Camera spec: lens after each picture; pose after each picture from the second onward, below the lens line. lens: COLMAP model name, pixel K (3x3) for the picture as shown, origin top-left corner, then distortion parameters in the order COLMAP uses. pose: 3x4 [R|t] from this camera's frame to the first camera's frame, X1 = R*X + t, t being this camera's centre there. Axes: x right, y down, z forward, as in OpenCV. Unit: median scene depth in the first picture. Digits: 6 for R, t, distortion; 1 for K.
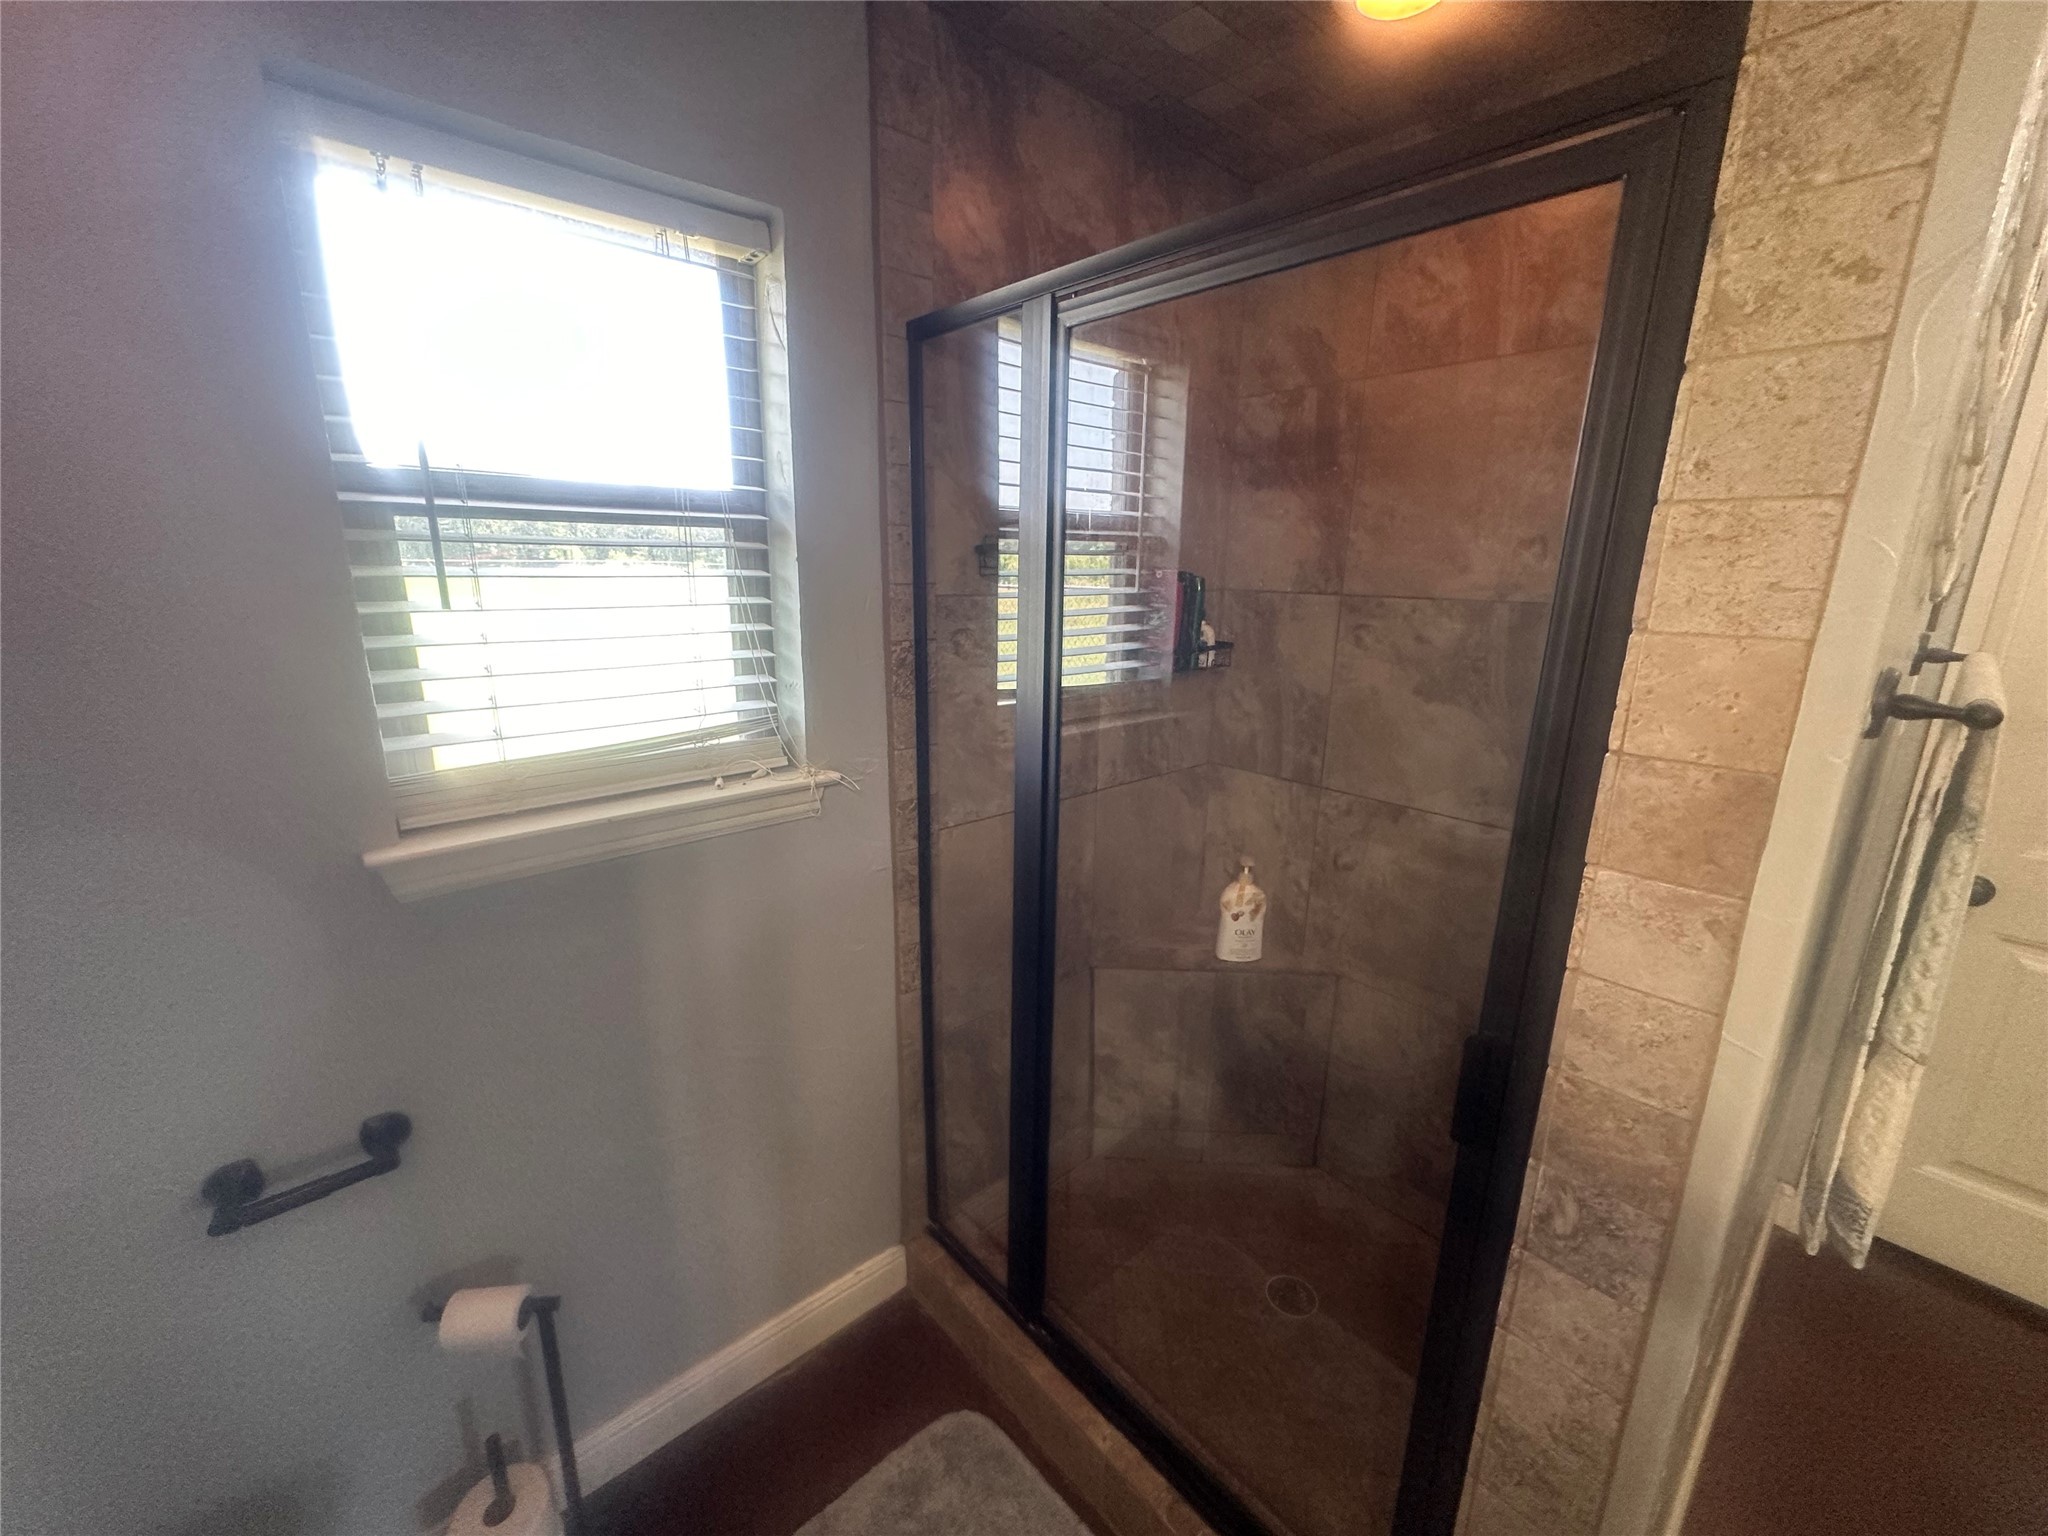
lens RADIAL K [[820.5, 0, 1024.0], [0, 820.5, 768.0], [0, 0, 1]] dist [0.000546, 0.000101]
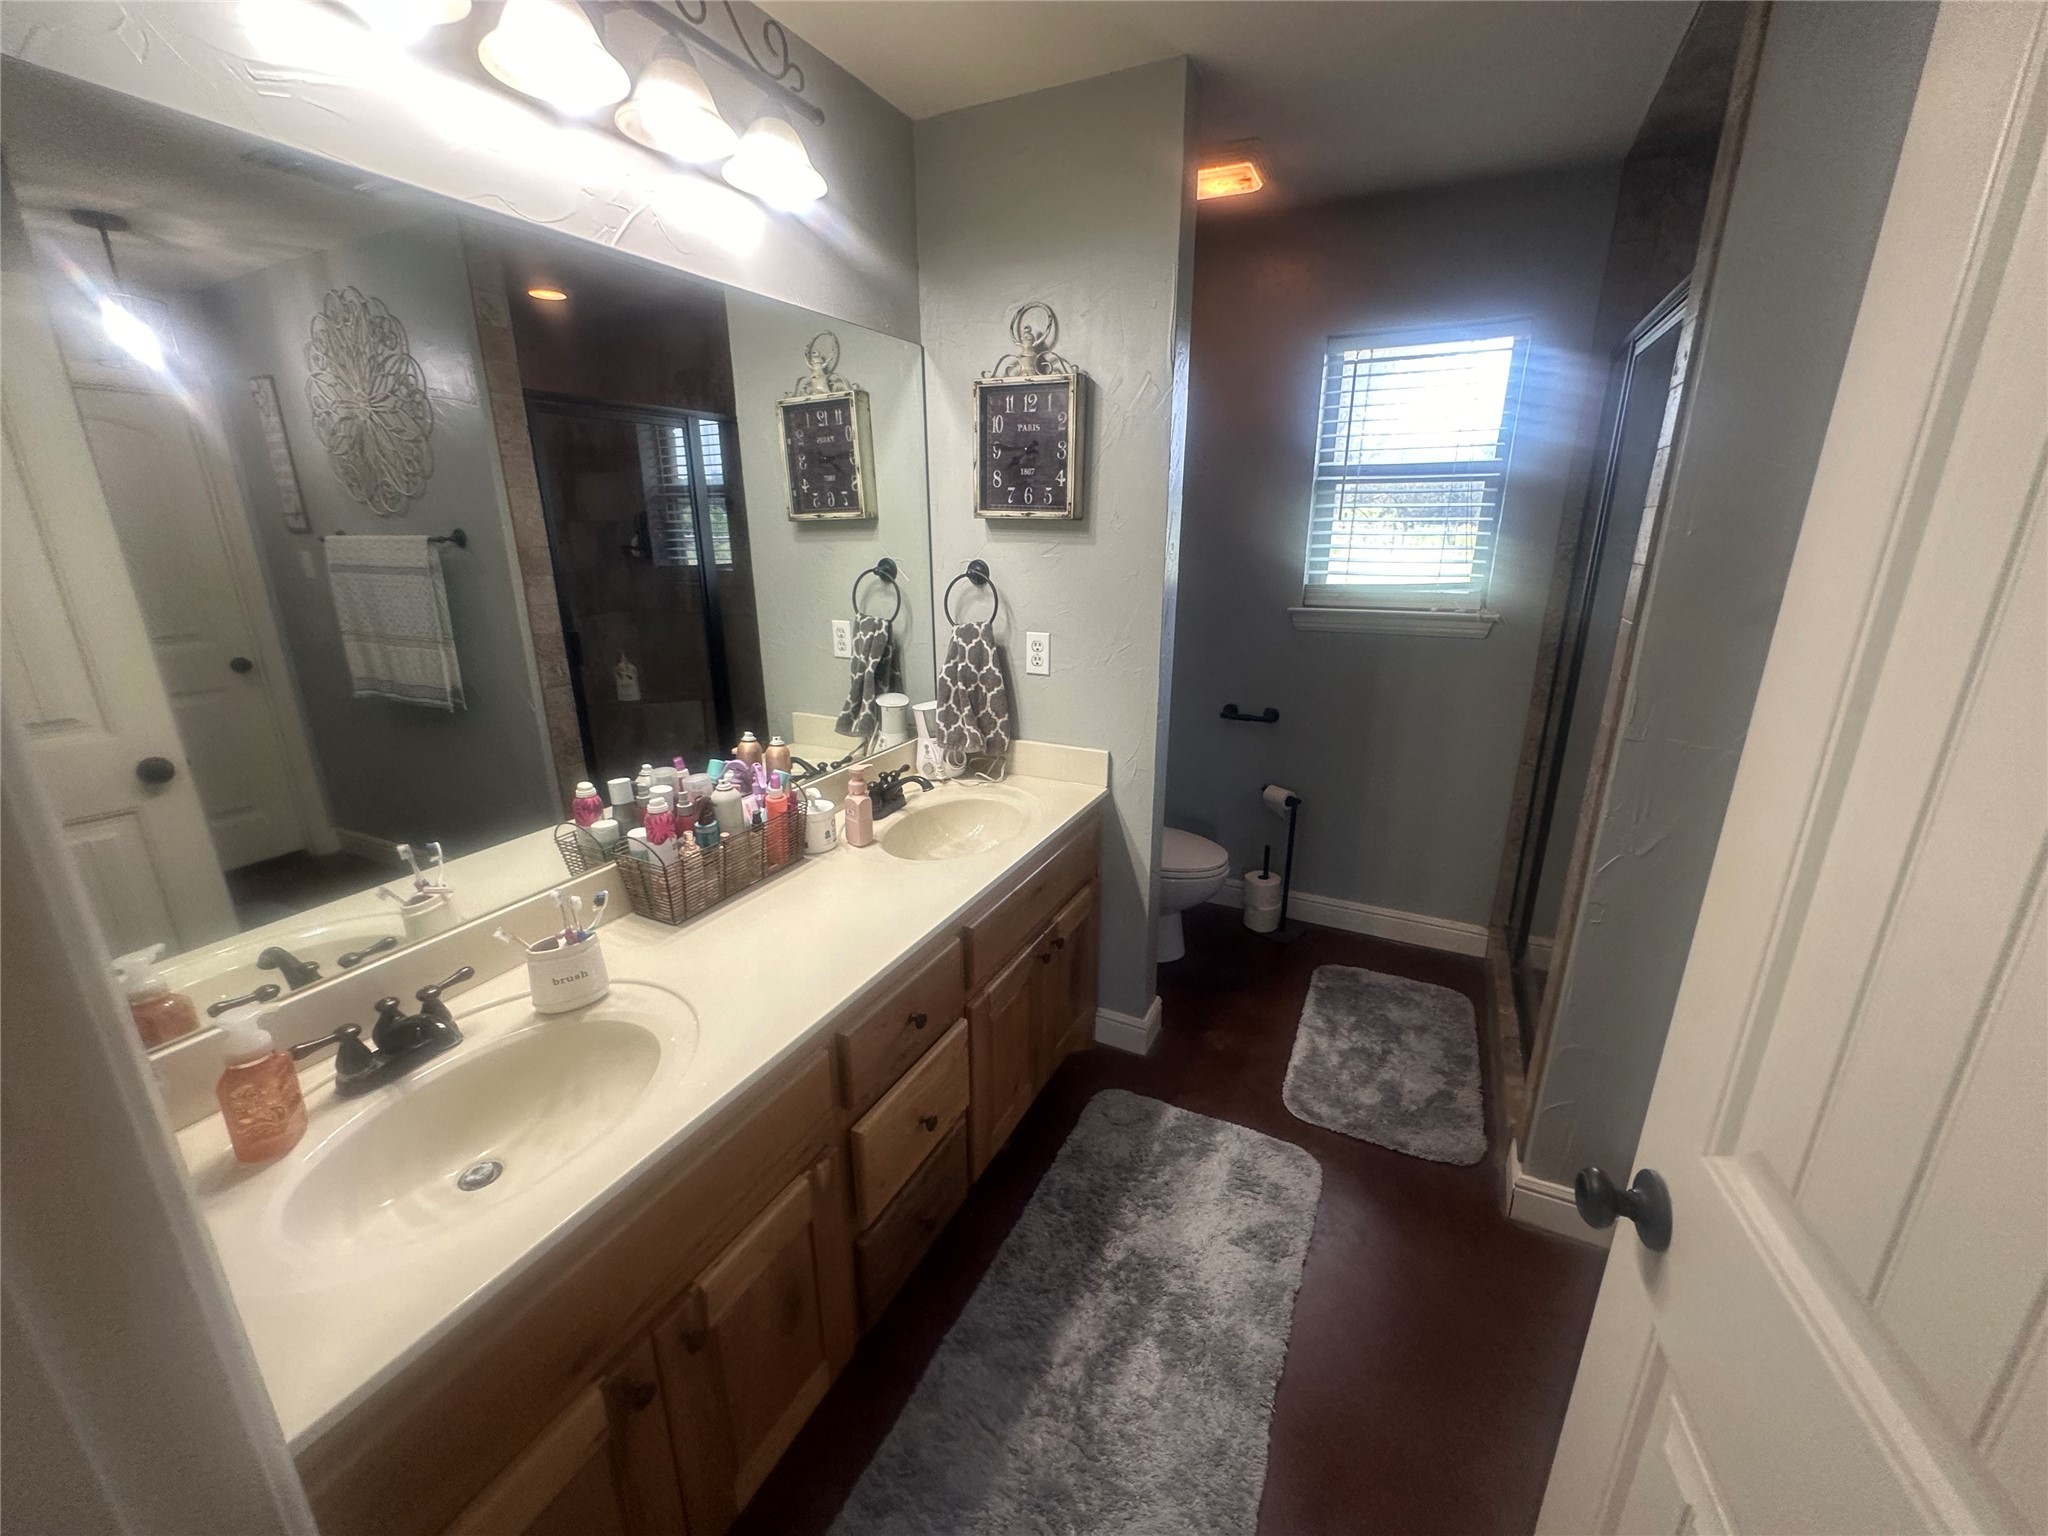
lens RADIAL K [[820.5, 0, 1024.0], [0, 820.5, 768.0], [0, 0, 1]] dist [0.000546, 0.000101]
pose [[0.359925, 0.262245, -0.895367, 1.205450], [-0.224452, 0.955837, 0.189730, 0.238963], [0.905580, 0.132678, 0.402891, -0.700356]]
